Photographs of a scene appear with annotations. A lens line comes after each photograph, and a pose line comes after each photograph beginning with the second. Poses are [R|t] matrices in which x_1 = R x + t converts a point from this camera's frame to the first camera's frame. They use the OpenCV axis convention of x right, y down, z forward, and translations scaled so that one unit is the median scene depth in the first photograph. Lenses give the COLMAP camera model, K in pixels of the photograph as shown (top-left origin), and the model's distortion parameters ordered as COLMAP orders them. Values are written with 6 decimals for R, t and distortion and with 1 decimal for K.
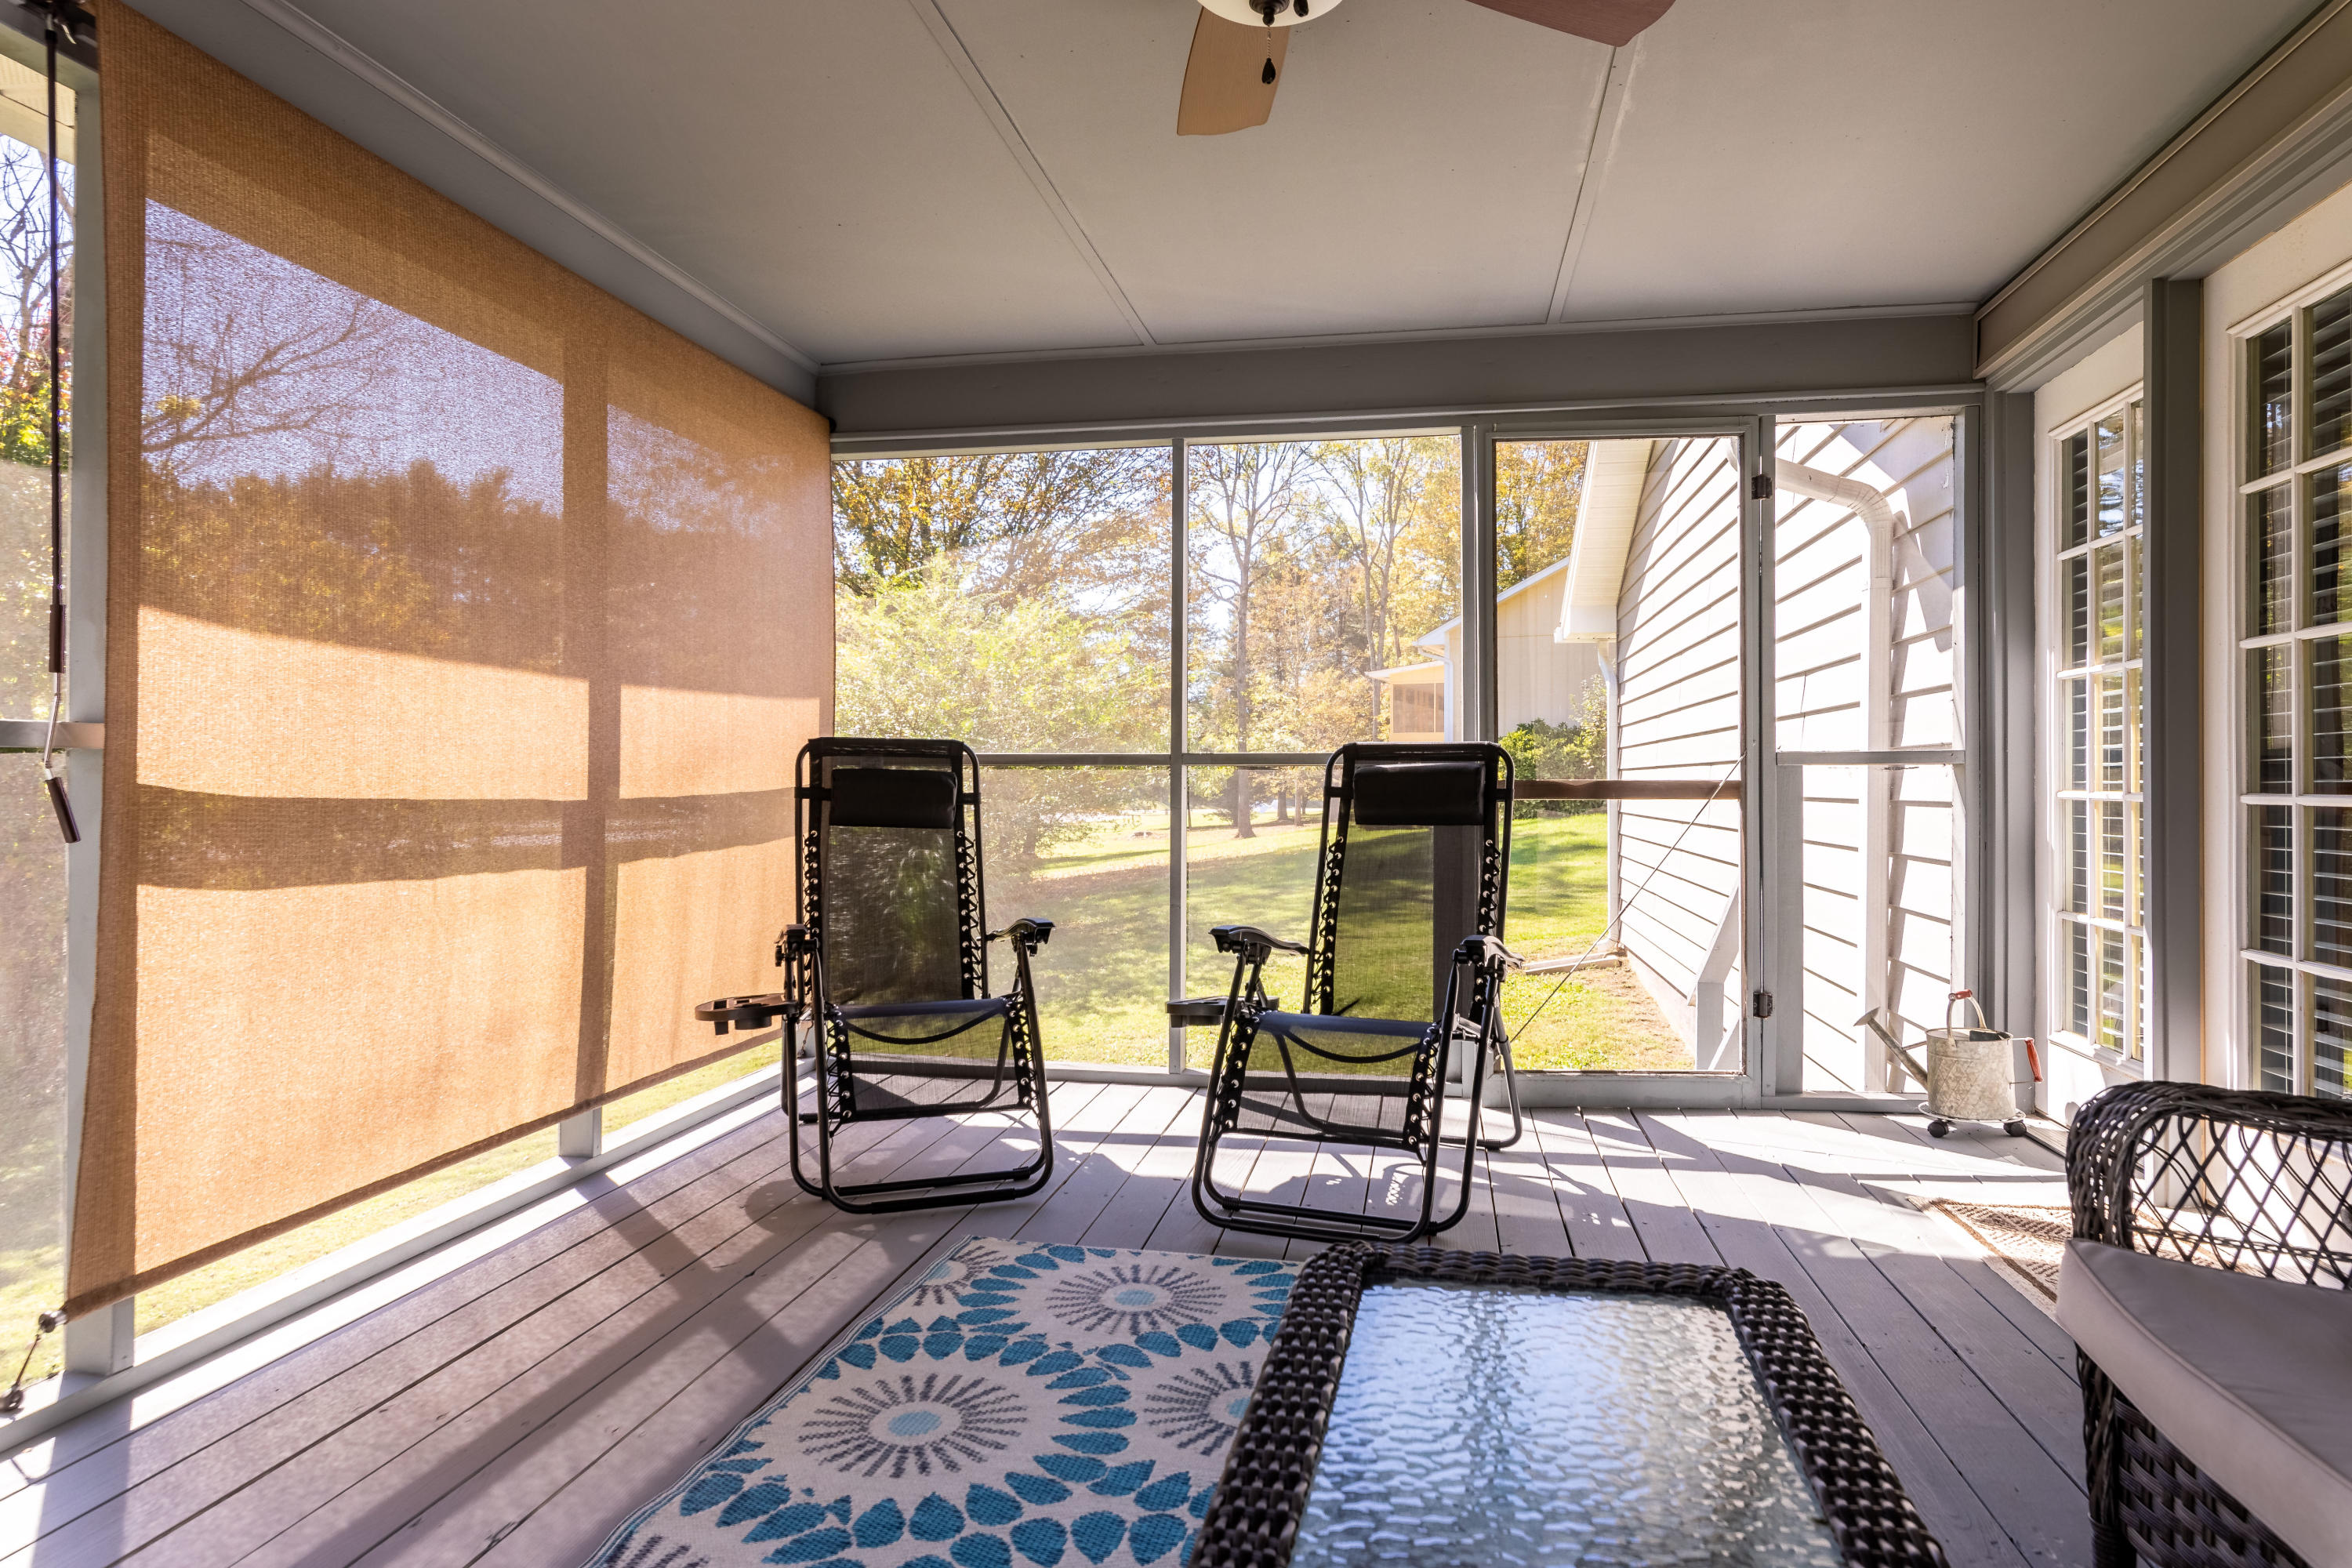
lens RADIAL K [[1266.6, 0, 1165.2], [0, 1266.6, 782.2], [0, 0, 1]] dist [0.001629, 0.000070]
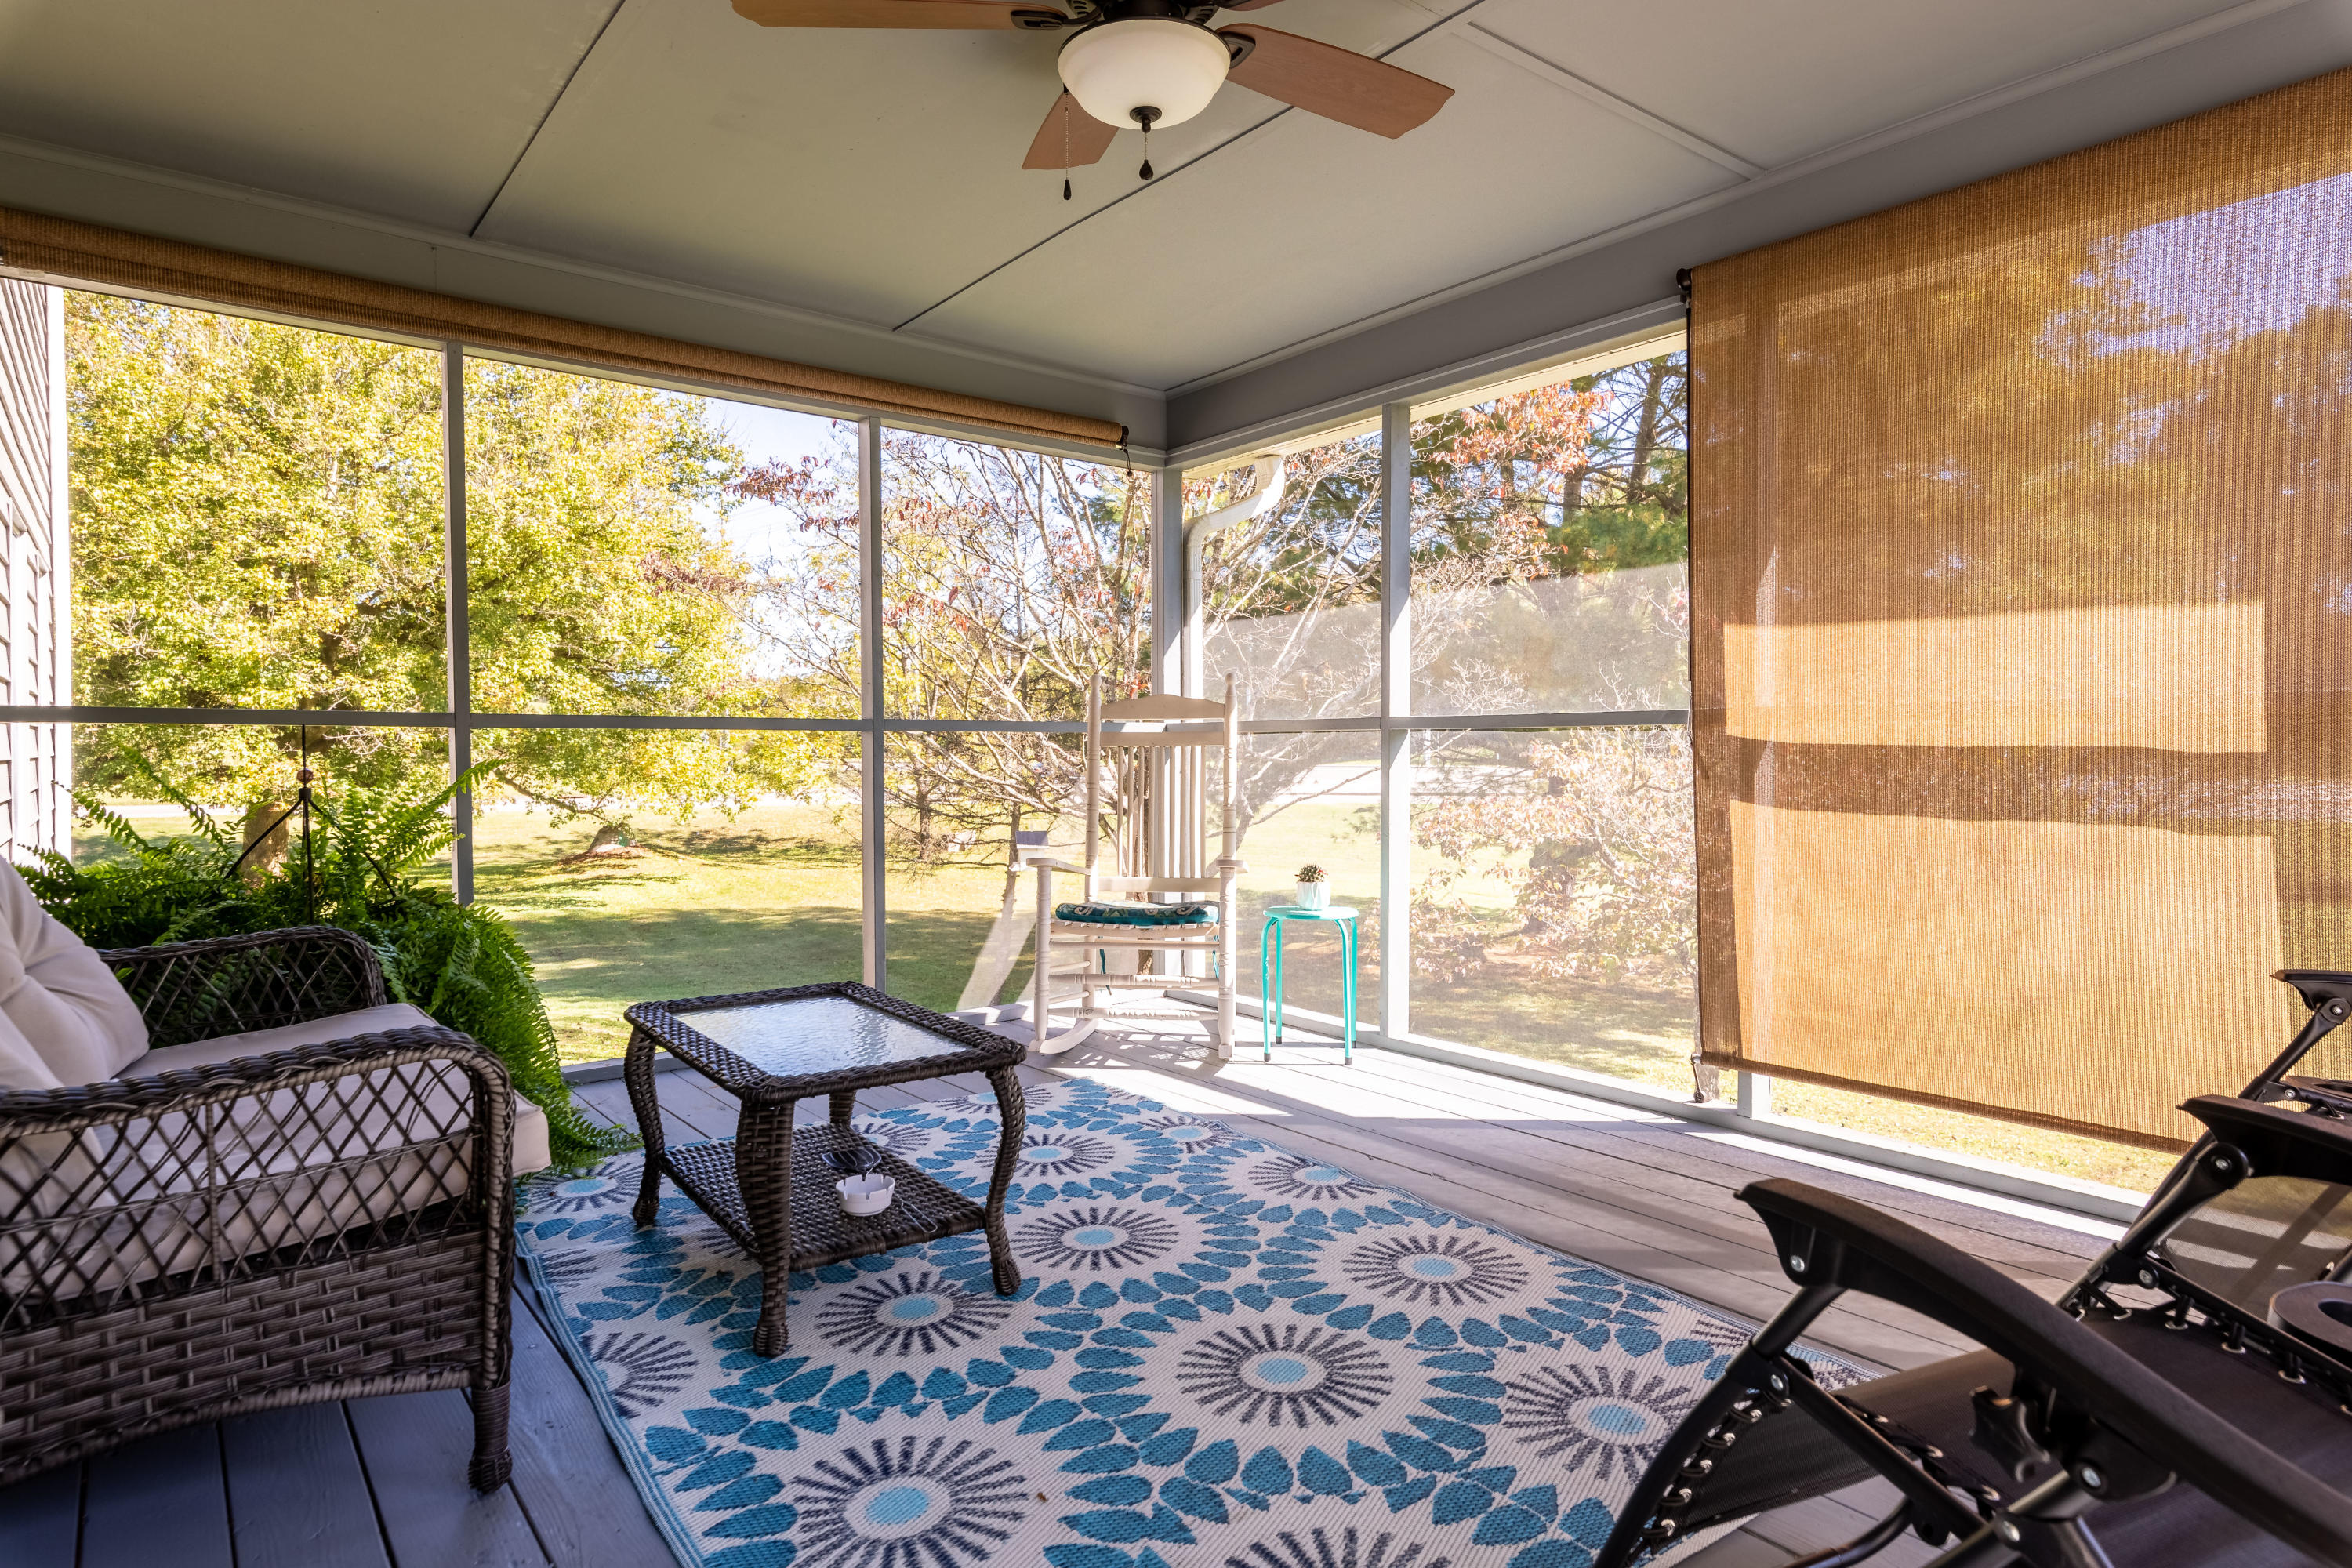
lens RADIAL K [[1266.6, 0, 1166.5], [0, 1266.6, 774.6], [0, 0, 1]] dist [0.001629, 0.000070]
pose [[-0.635170, 0.012966, -0.772264, 0.819427], [-0.002929, 0.999811, 0.019195, 0.021790], [0.772367, 0.014454, -0.635012, 1.461395]]
